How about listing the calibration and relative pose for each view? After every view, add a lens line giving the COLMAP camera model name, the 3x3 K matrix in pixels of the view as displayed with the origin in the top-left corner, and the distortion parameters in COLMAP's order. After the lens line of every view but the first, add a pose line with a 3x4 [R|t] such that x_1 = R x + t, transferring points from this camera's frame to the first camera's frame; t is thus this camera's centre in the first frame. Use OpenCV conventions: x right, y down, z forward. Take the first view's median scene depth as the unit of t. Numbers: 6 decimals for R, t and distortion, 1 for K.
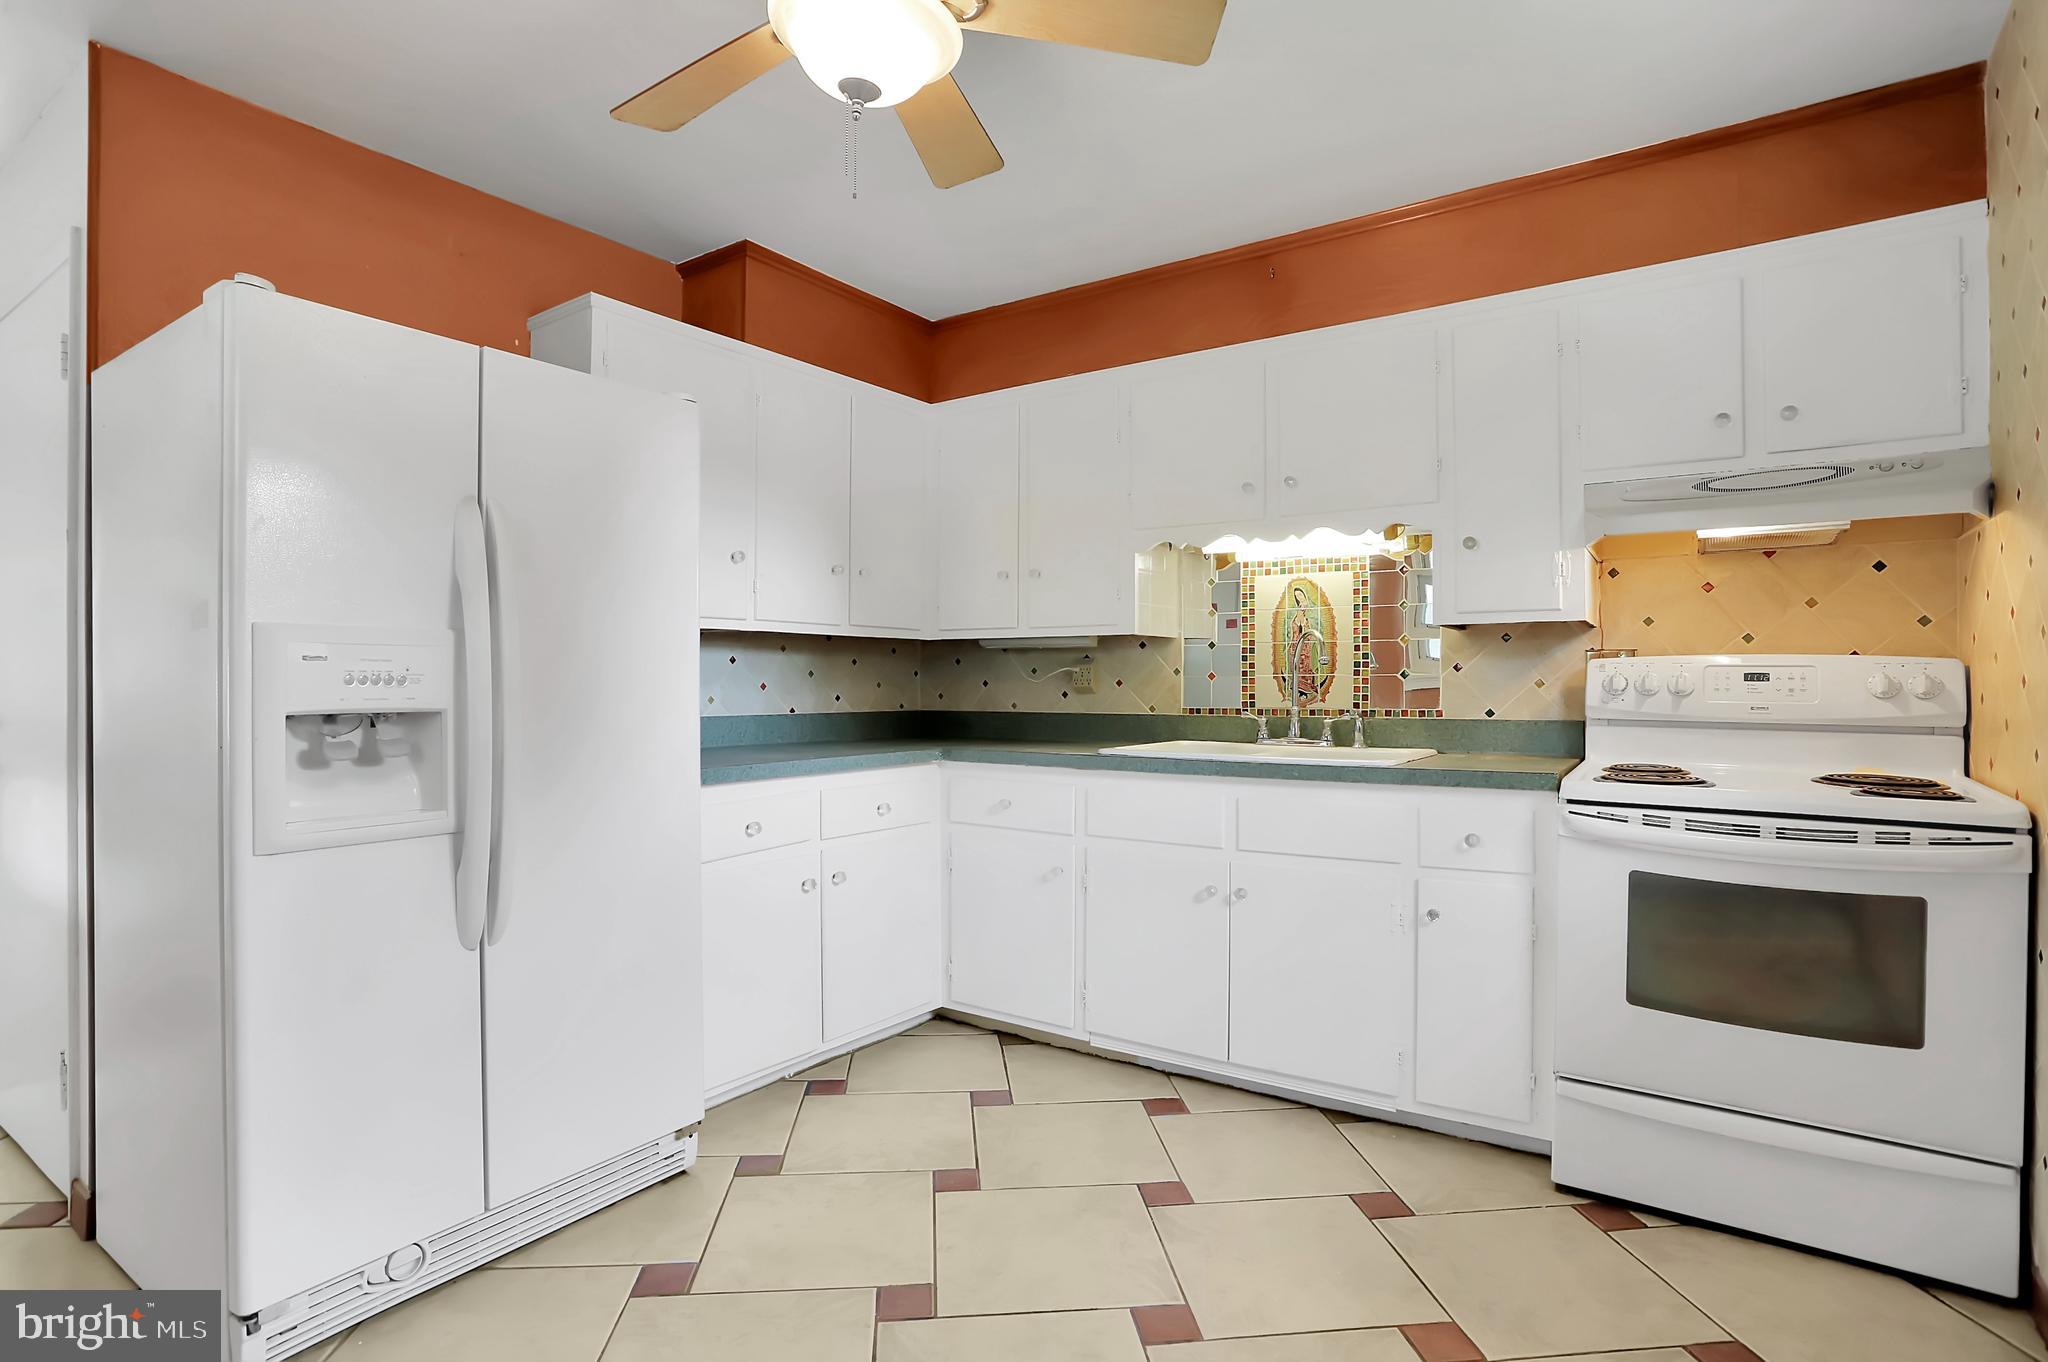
lens RADIAL K [[1023.7, 0, 1012.0], [0, 1023.7, 677.3], [0, 0, 1]] dist [-0.045083, 0.019260]
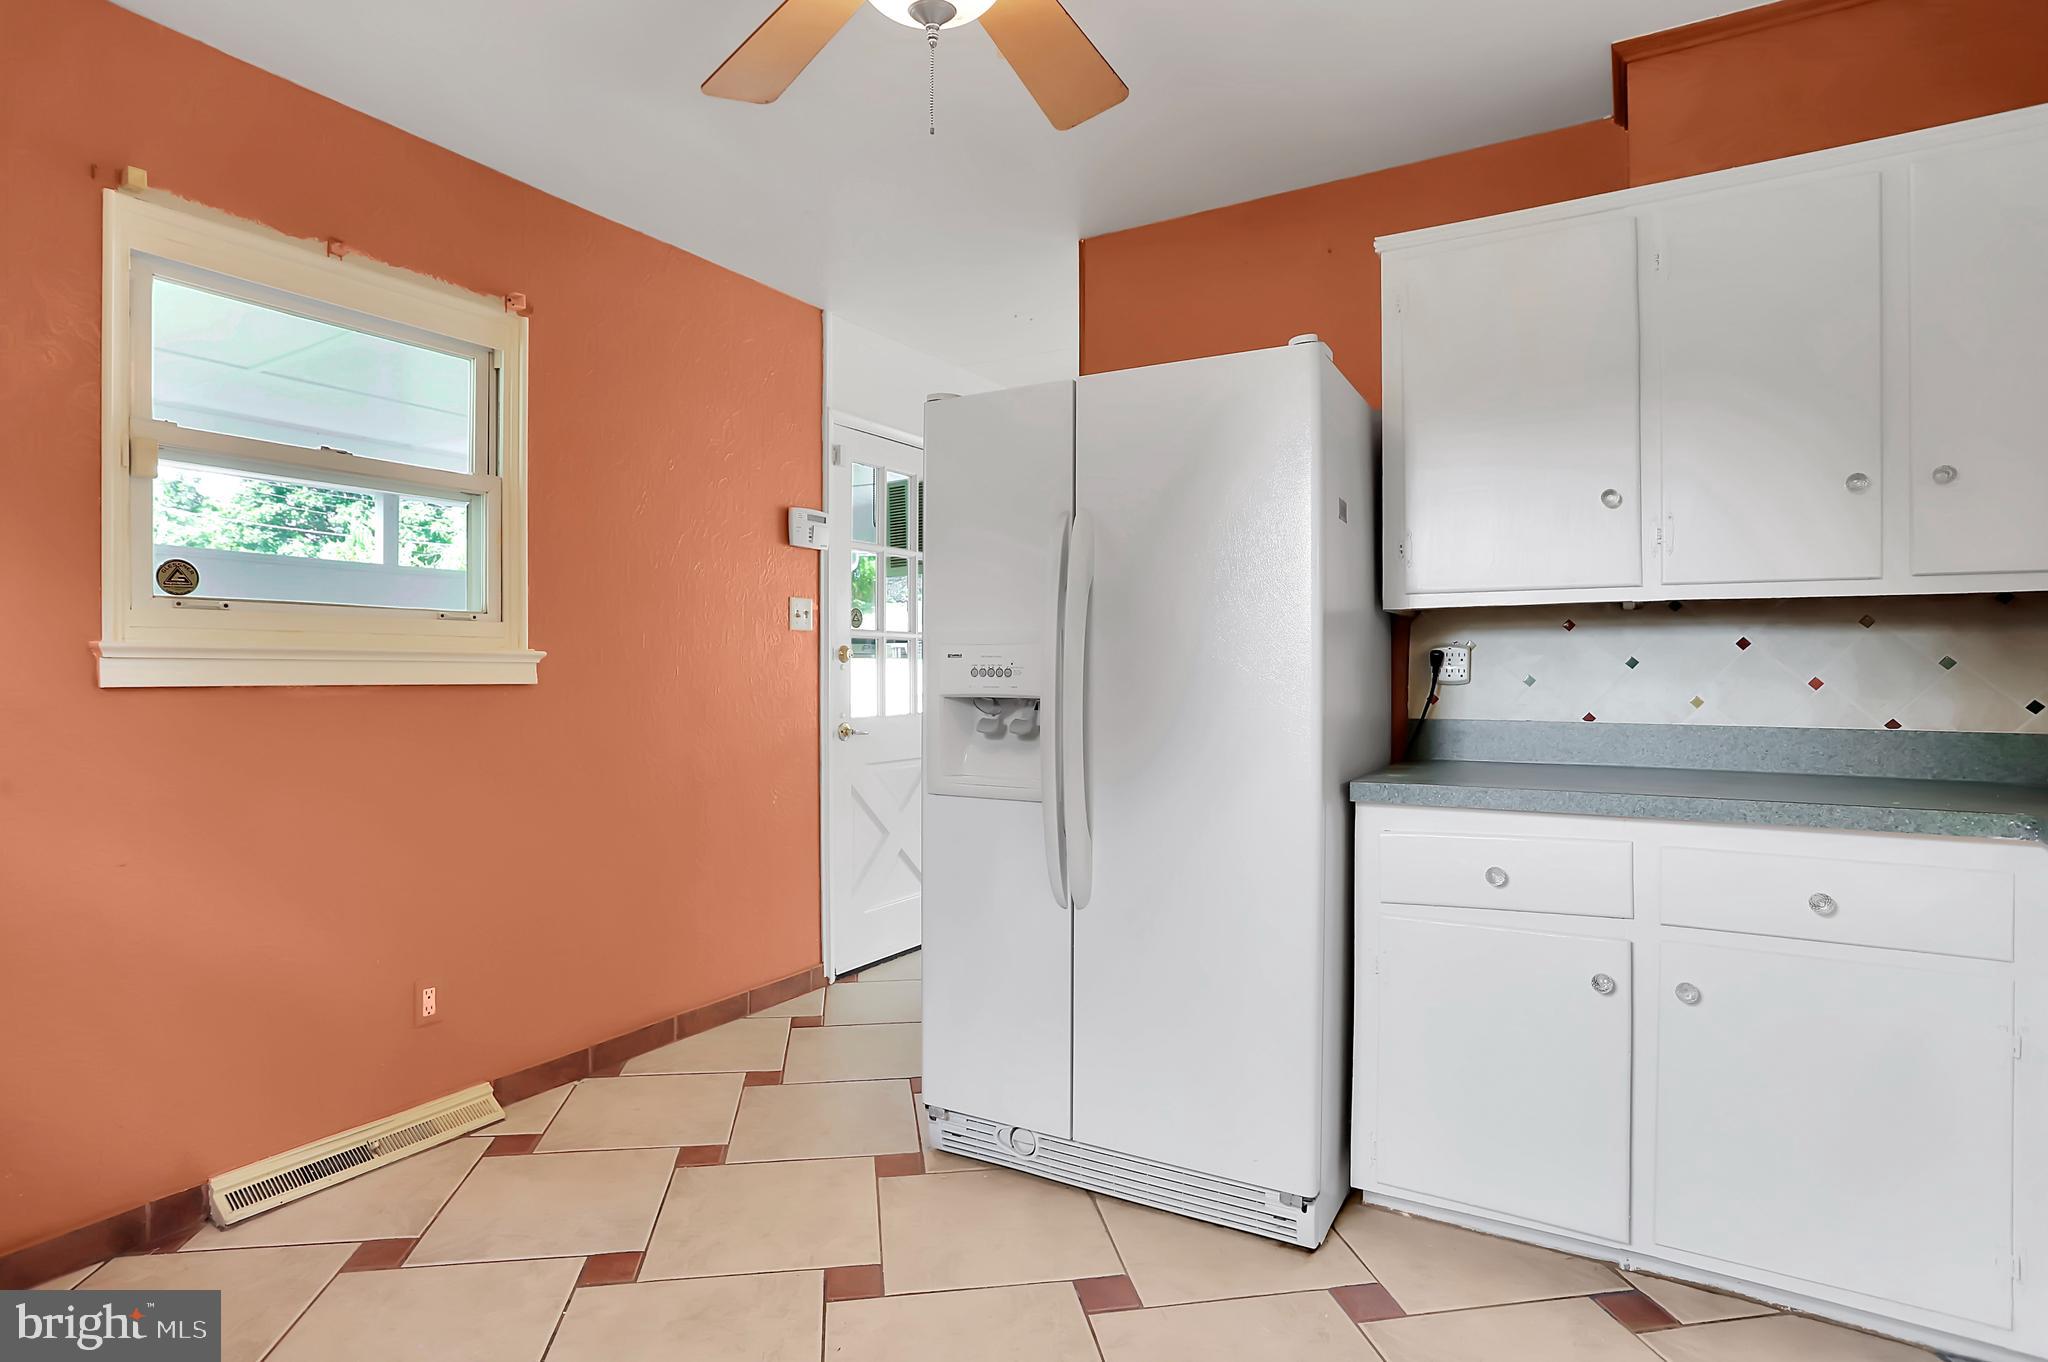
lens RADIAL K [[1023.7, 0, 1033.1], [0, 1023.7, 665.2], [0, 0, 1]] dist [-0.045083, 0.019260]
pose [[0.090569, -0.005056, -0.995877, 0.405666], [0.000577, 0.999987, -0.005024, 0.000572], [0.995890, -0.000120, 0.090571, 0.558994]]
